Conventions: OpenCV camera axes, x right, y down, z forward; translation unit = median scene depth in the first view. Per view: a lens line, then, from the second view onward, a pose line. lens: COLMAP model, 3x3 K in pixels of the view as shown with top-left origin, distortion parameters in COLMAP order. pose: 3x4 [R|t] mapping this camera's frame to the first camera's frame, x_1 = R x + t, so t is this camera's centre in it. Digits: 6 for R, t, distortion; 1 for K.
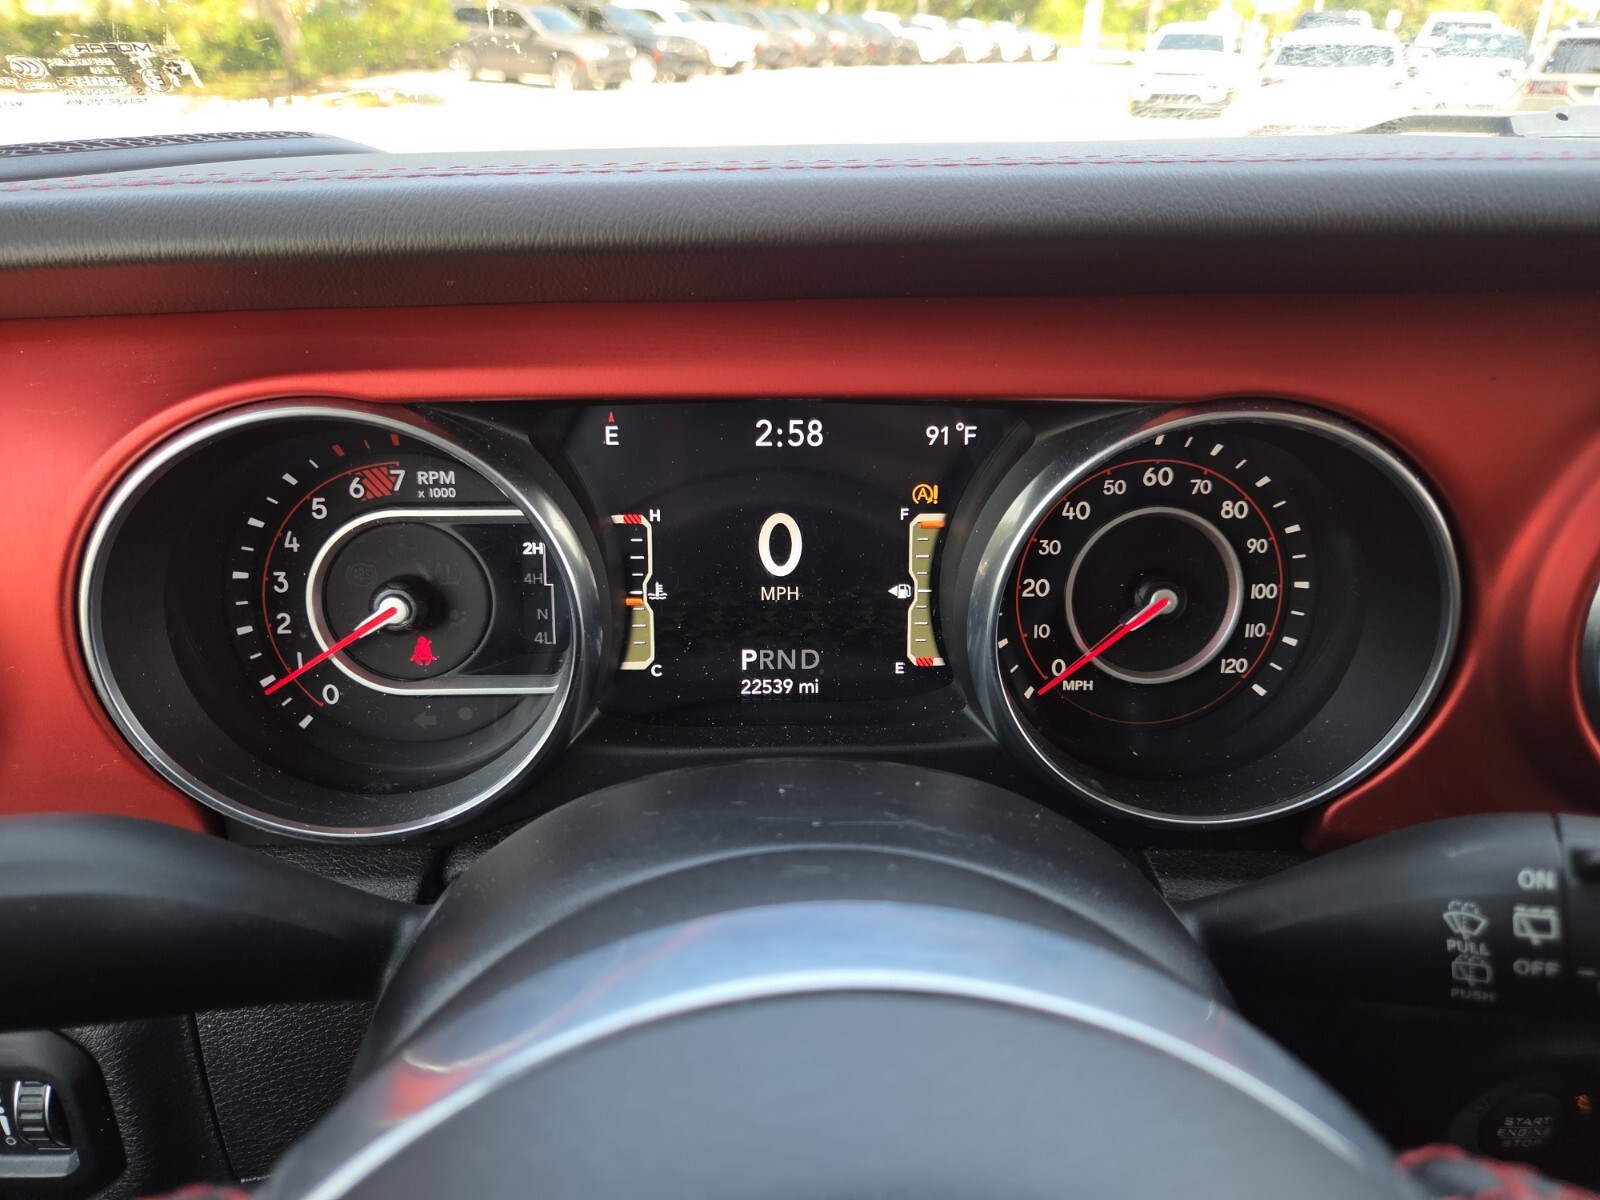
lens RADIAL K [[1095.4, 0, 801.2], [0, 1095.4, 591.4], [0, 0, 1]] dist [0.029732, -0.021049]
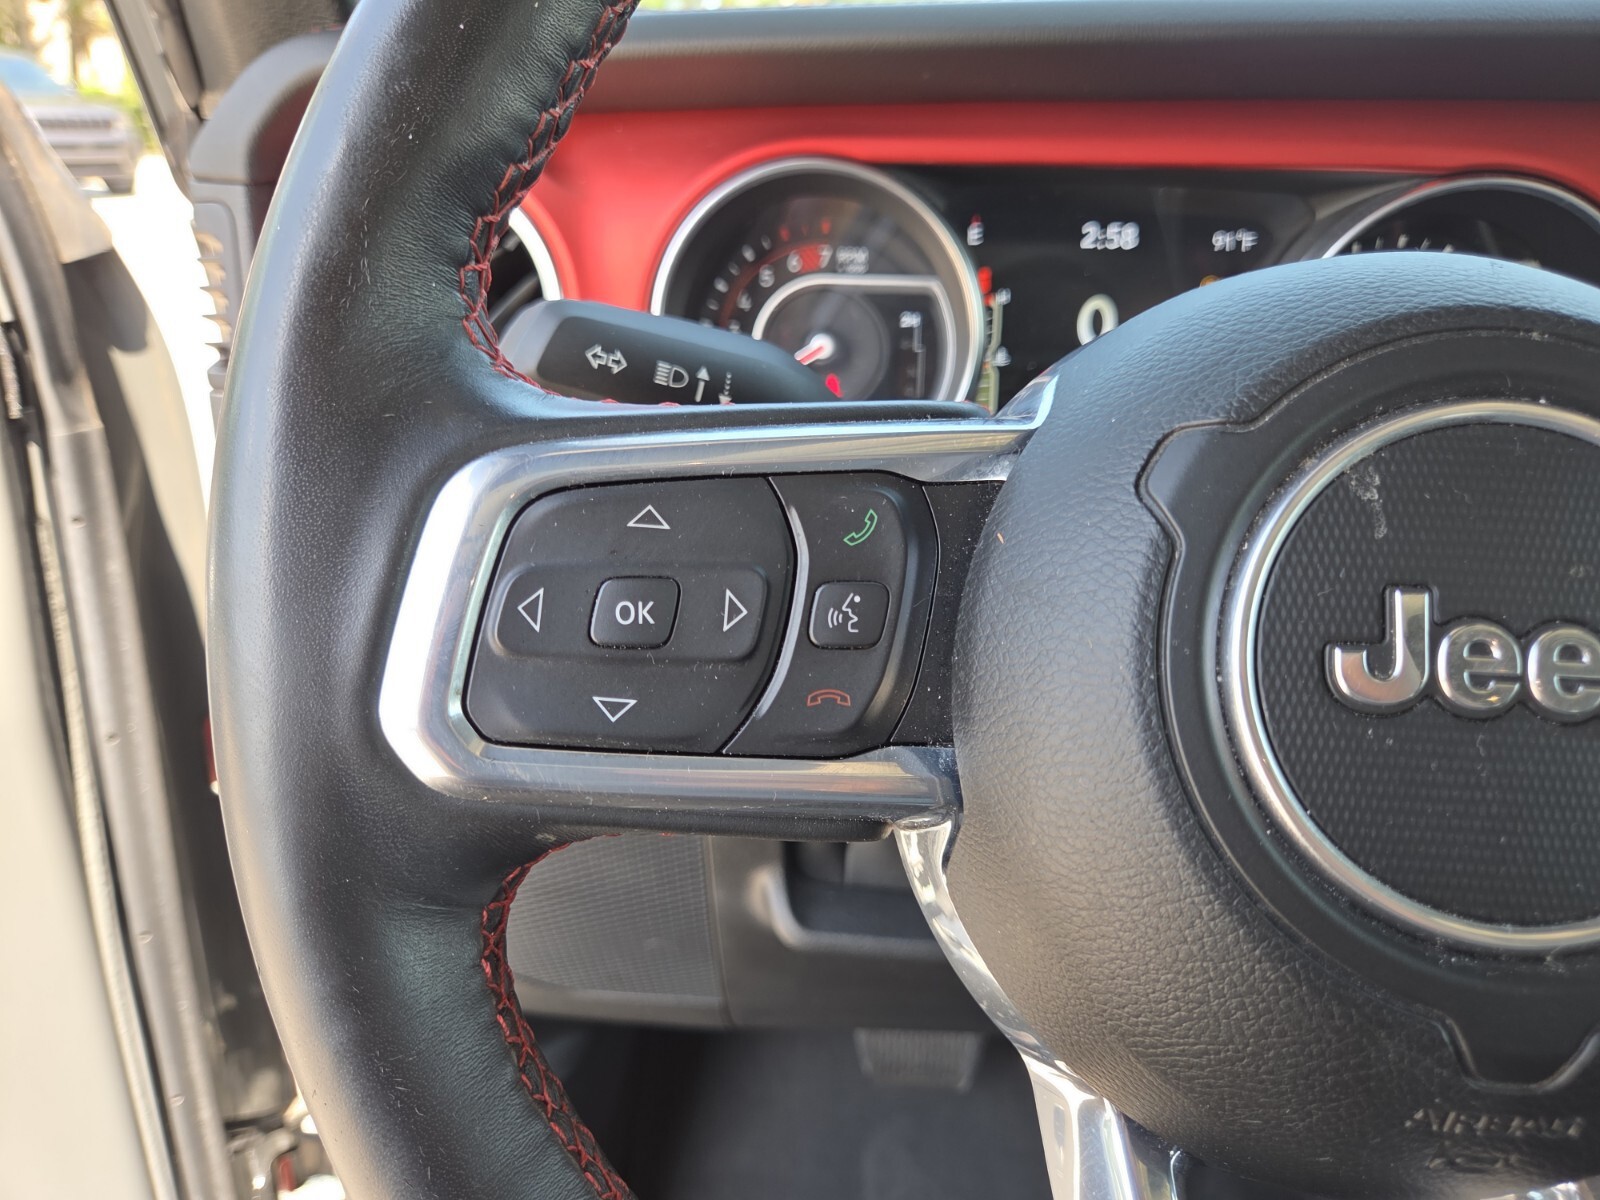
lens RADIAL K [[1114.7, 0, 801.5], [0, 1114.7, 596.5], [0, 0, 1]] dist [0.008650, -0.001901]
pose [[0.996383, 0.038483, -0.075758, -0.259614], [-0.042992, 0.997342, -0.058819, 0.379907], [0.073294, 0.061864, 0.995390, -0.336053]]
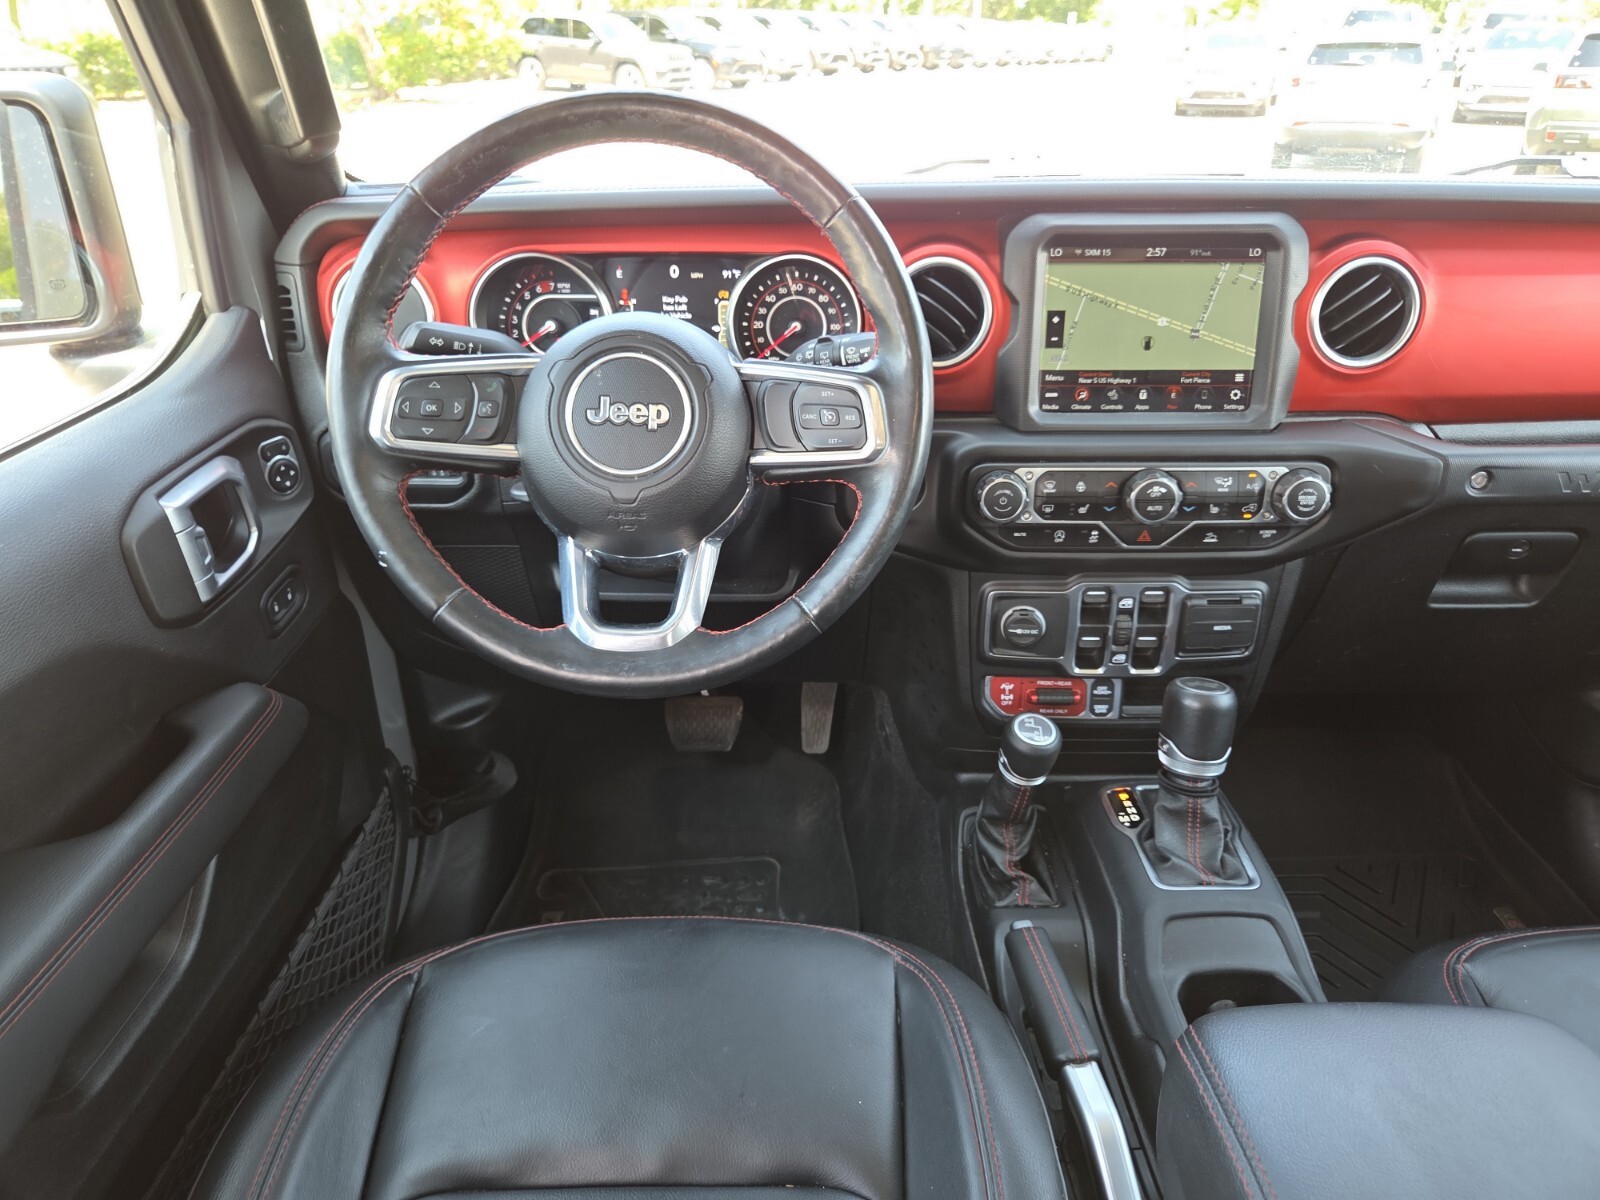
lens RADIAL K [[1081.3, 0, 802.7], [0, 1081.3, 591.6], [0, 0, 1]] dist [0.048870, -0.038523]
pose [[0.998768, 0.008266, -0.048931, 0.487165], [-0.008073, 0.999959, 0.004140, 0.717143], [0.048963, -0.003740, 0.998794, -1.980201]]
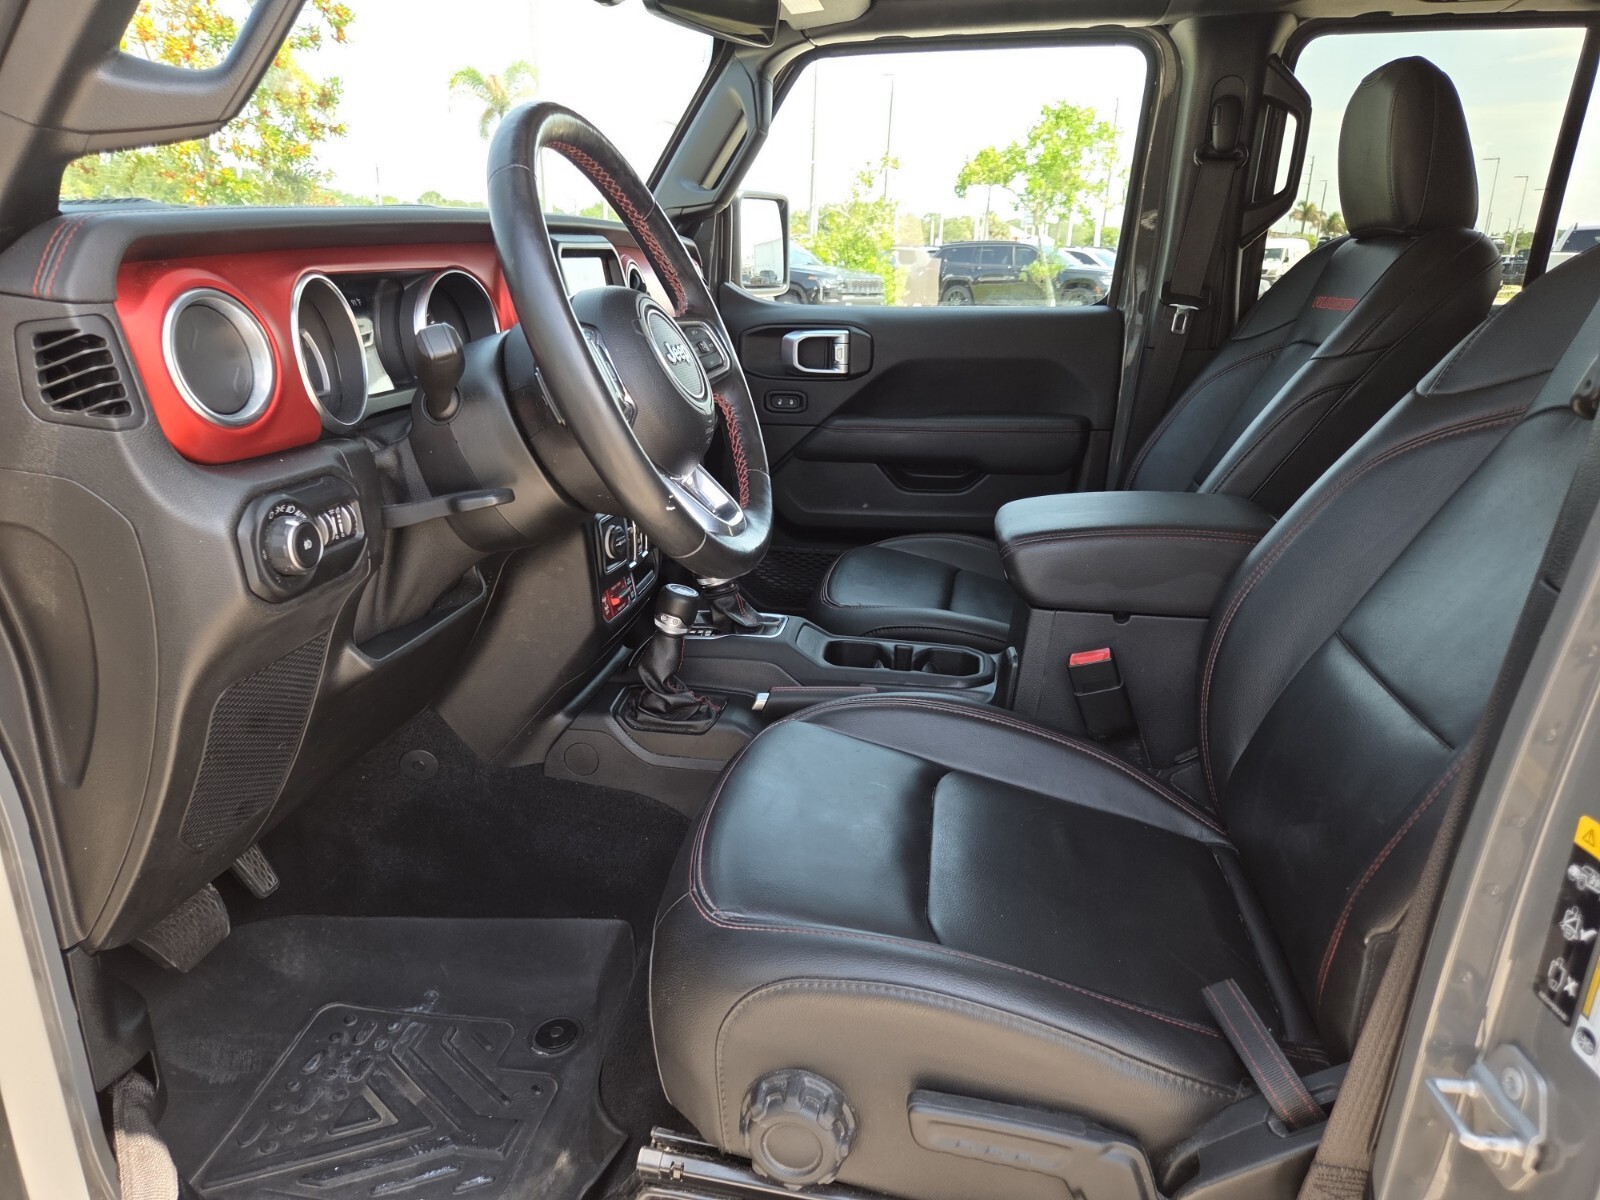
lens RADIAL K [[1080.9, 0, 831.3], [0, 1080.9, 591.4], [0, 0, 1]] dist [0.059196, -0.048145]
pose [[0.191074, -0.309020, 0.931664, -2.693056], [0.420940, 0.883241, 0.206629, 0.489961], [-0.886736, 0.352693, 0.298843, -0.780125]]
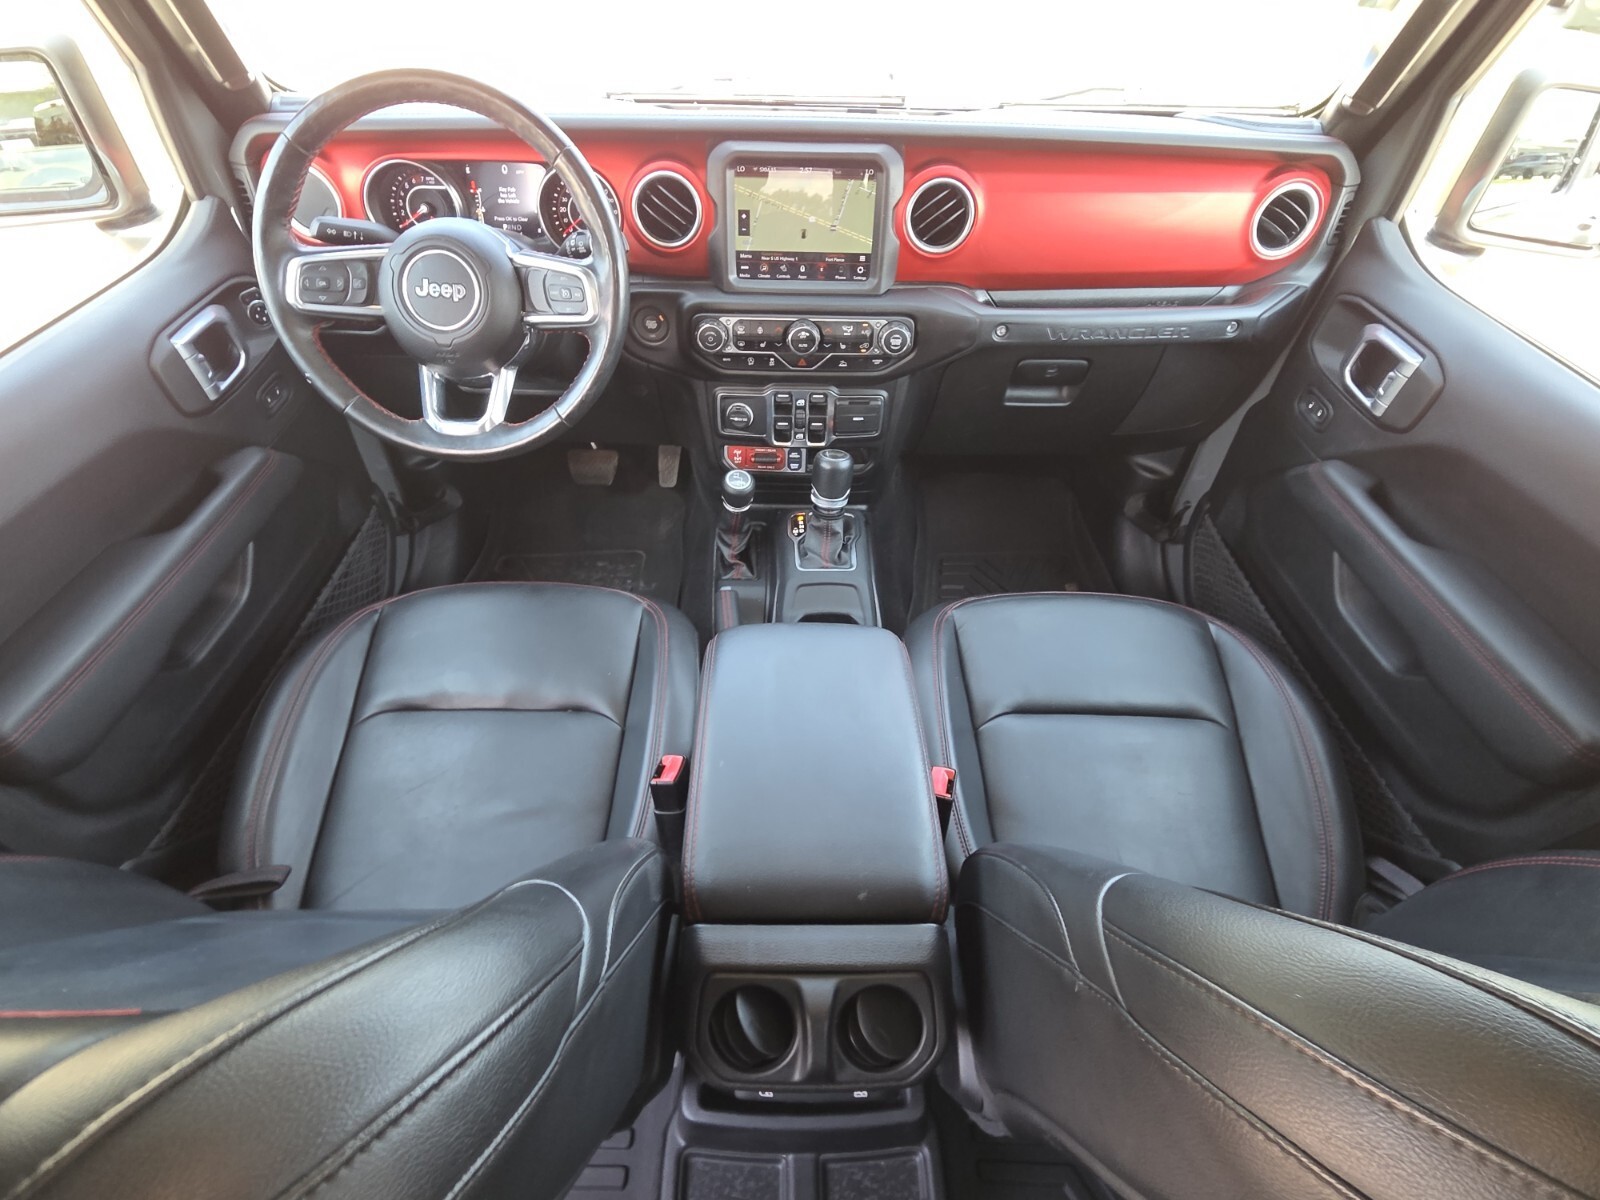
lens RADIAL K [[787.4, 0, 789.7], [0, 787.4, 605.6], [0, 0, 1]] dist [0.004889, 0.001193]
pose [[0.998992, 0.035300, -0.027719, 1.310300], [-0.025004, 0.950591, 0.309437, 0.526509], [0.037272, -0.308432, 0.950516, -2.614911]]
